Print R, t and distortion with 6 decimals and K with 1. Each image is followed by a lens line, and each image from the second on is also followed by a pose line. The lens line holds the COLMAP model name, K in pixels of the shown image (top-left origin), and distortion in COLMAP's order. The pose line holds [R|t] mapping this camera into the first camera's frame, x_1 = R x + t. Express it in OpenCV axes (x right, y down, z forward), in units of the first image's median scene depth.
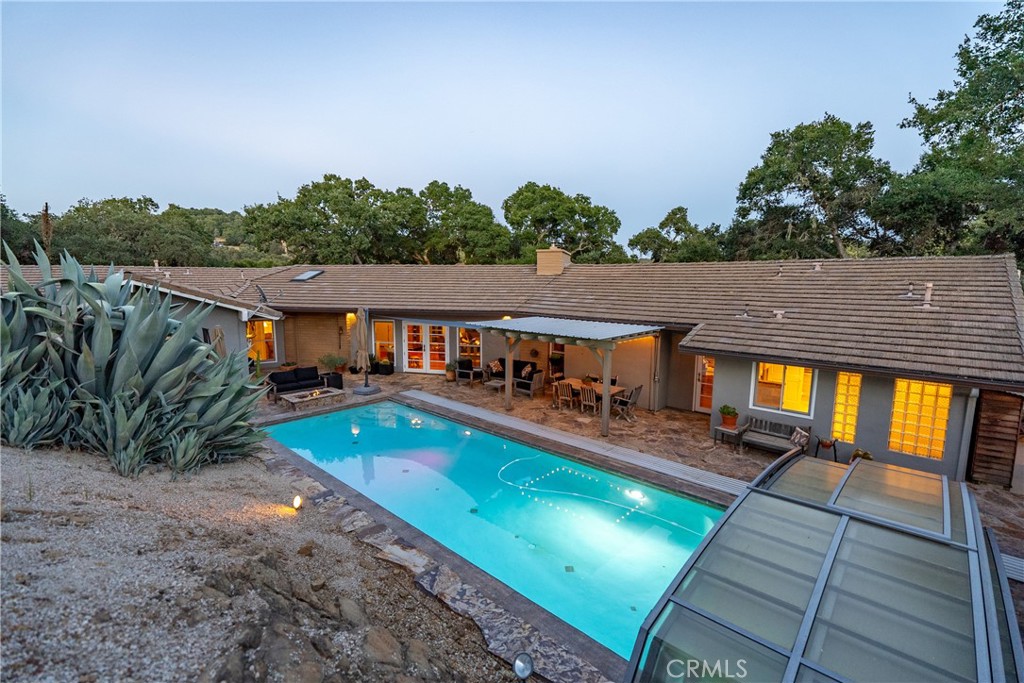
lens RADIAL K [[465.6, 0, 512.0], [0, 465.6, 341.5], [0, 0, 1]] dist [-0.000676, 0.000234]
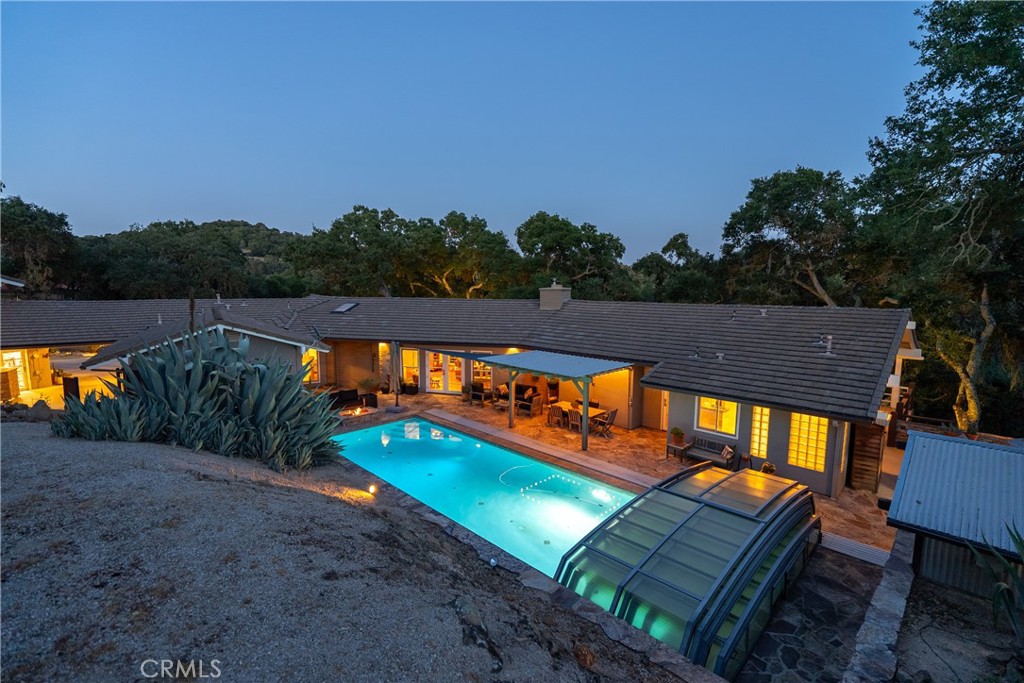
lens RADIAL K [[465.6, 0, 512.0], [0, 465.6, 341.5], [0, 0, 1]] dist [-0.000676, 0.000234]
pose [[0.999325, 0.003901, -0.036531, 0.031841], [-0.004559, 0.999828, -0.017953, -0.049574], [0.036454, 0.018107, 0.999171, -0.205118]]
